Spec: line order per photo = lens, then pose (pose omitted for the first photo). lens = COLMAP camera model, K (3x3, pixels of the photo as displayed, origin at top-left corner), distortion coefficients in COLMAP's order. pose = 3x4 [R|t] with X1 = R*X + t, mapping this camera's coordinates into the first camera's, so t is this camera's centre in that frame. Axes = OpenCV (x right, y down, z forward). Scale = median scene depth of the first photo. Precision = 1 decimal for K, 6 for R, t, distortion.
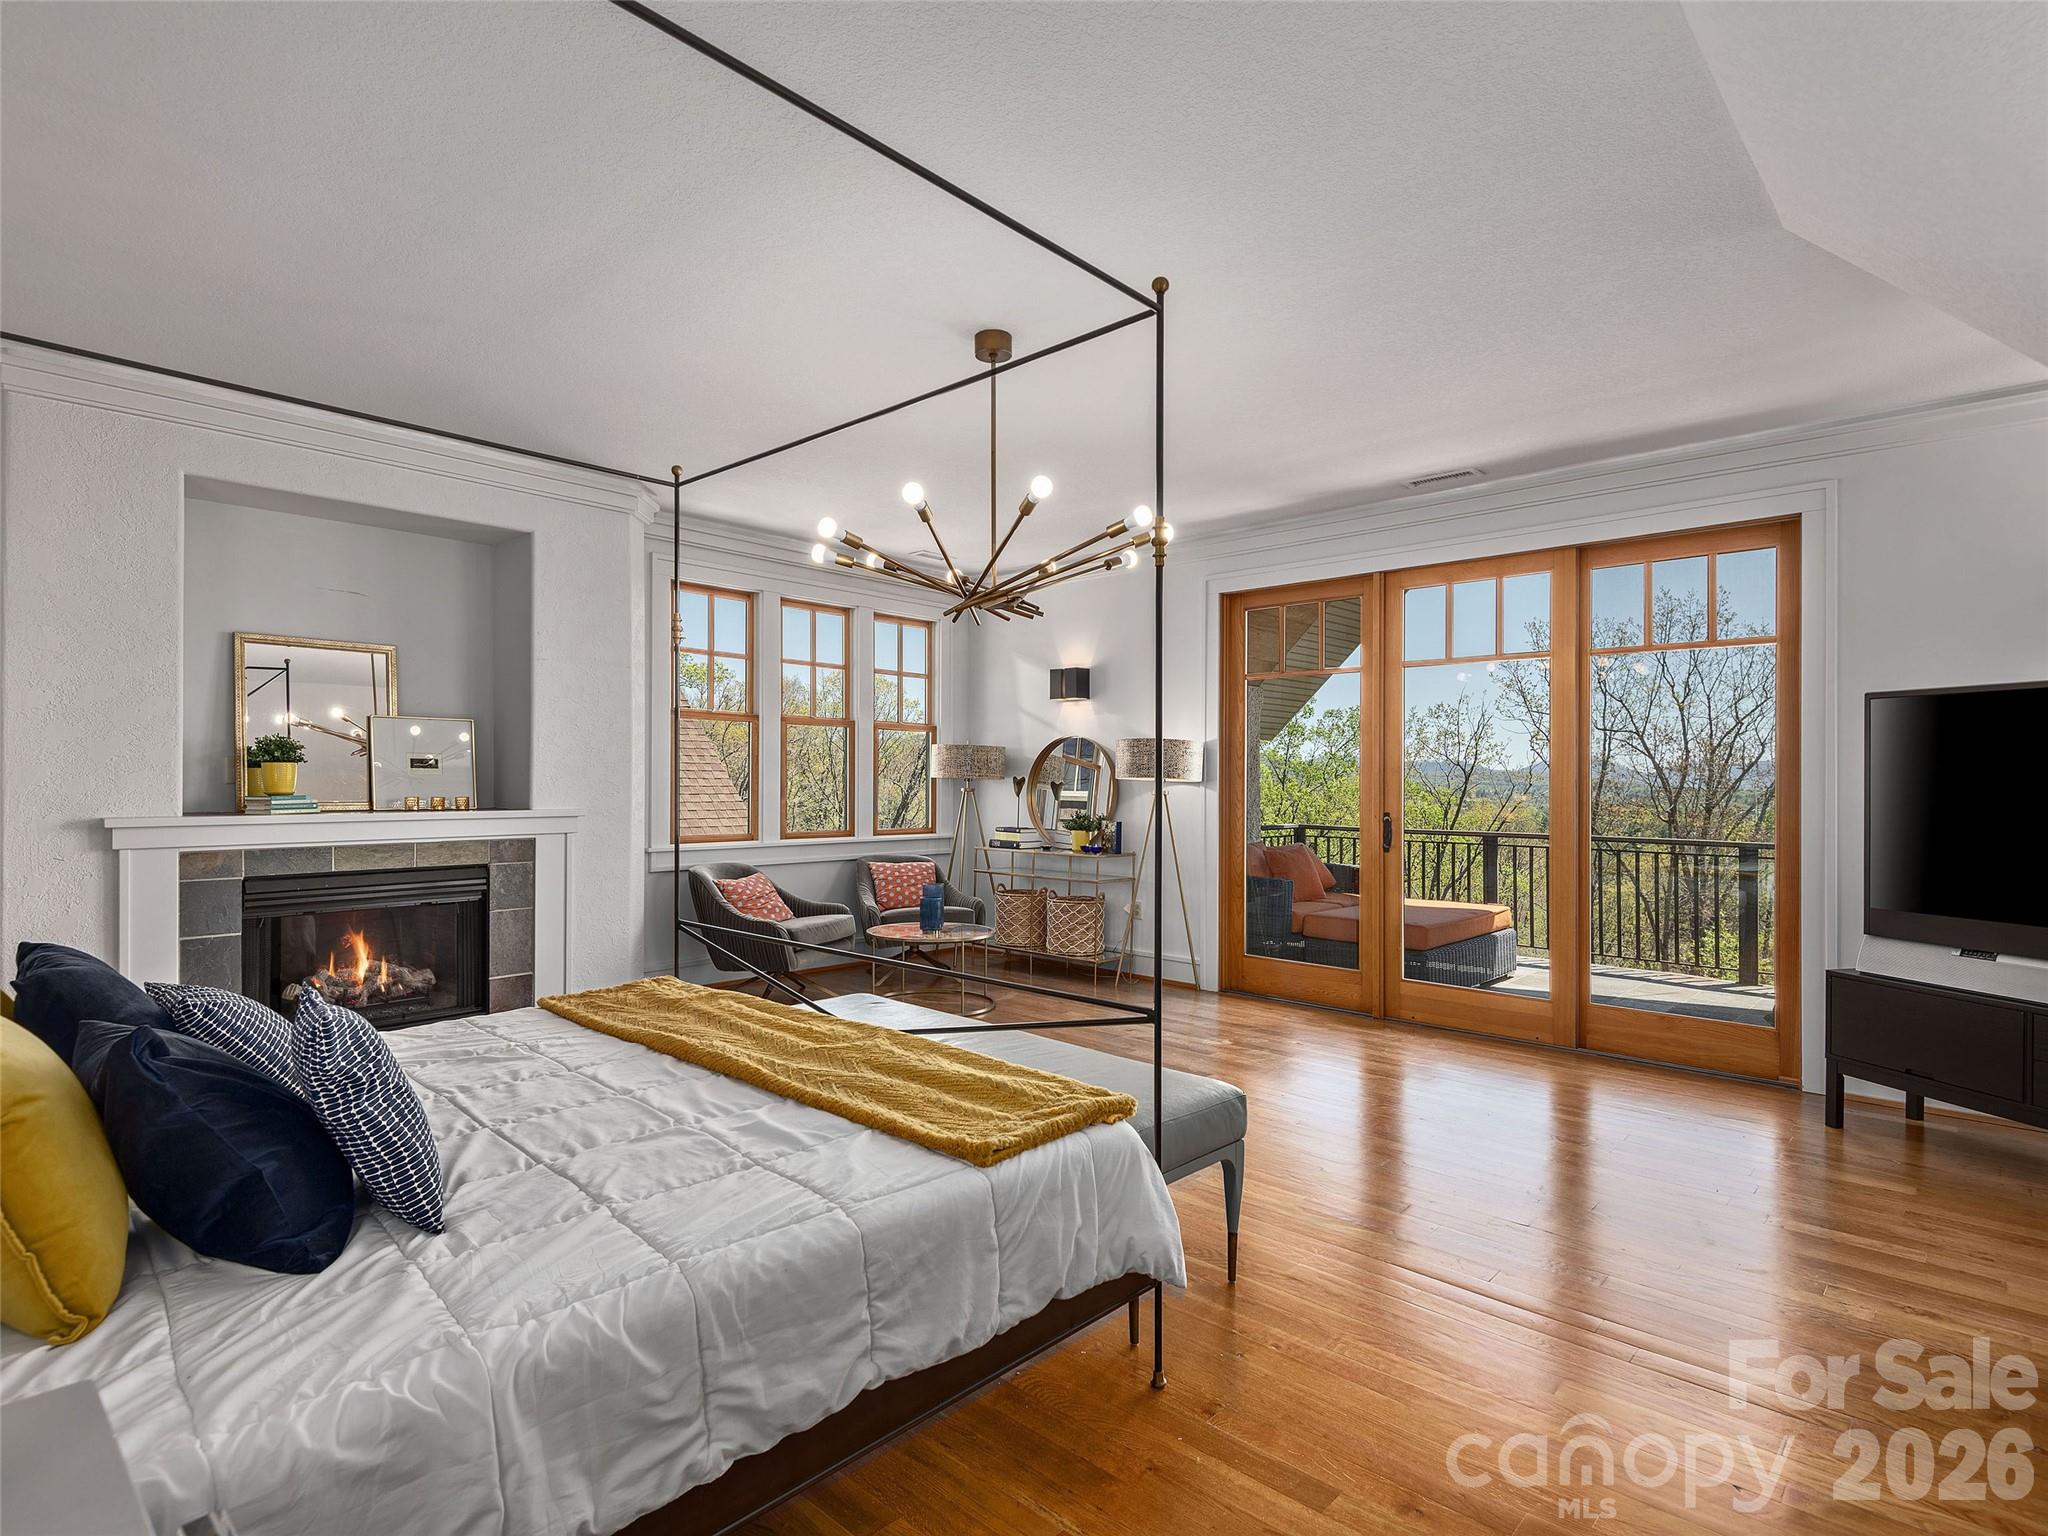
lens RADIAL K [[1066.1, 0, 1024.0], [0, 1066.1, 768.0], [0, 0, 1]] dist [0.000507, 0.000058]
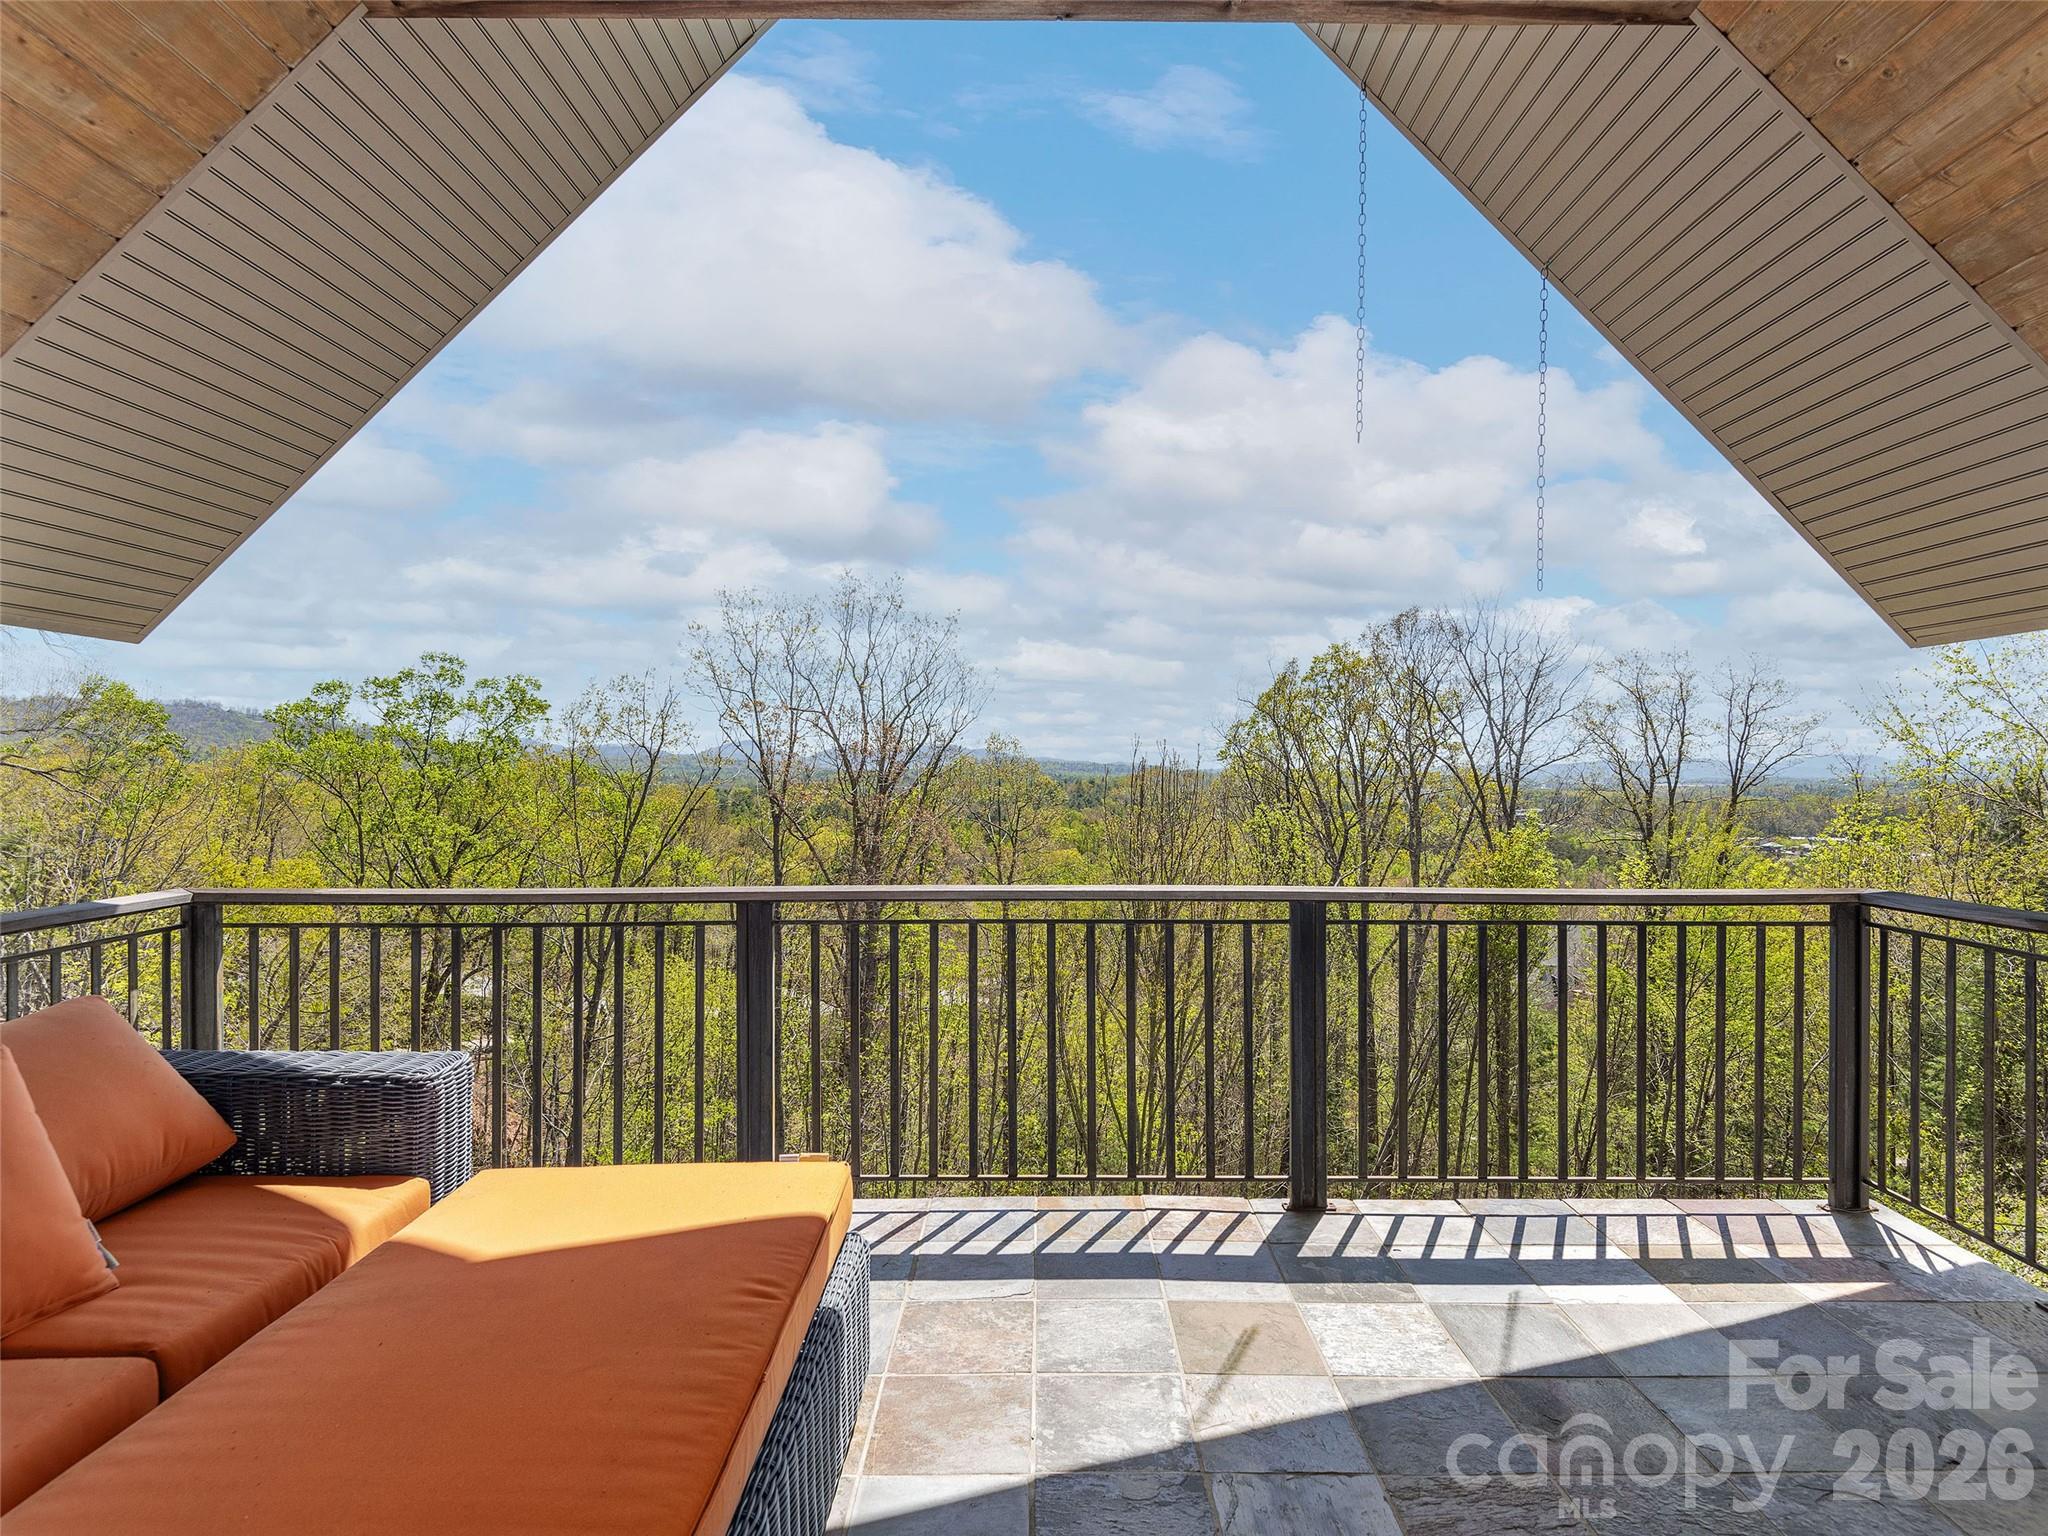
lens RADIAL K [[1066.1, 0, 1024.0], [0, 1066.1, 768.0], [0, 0, 1]] dist [0.000507, 0.000058]
pose [[0.744181, -0.010967, 0.667888, 0.055042], [0.001125, 0.999884, 0.015164, 0.002437], [-0.667977, -0.010534, 0.744107, 0.141534]]
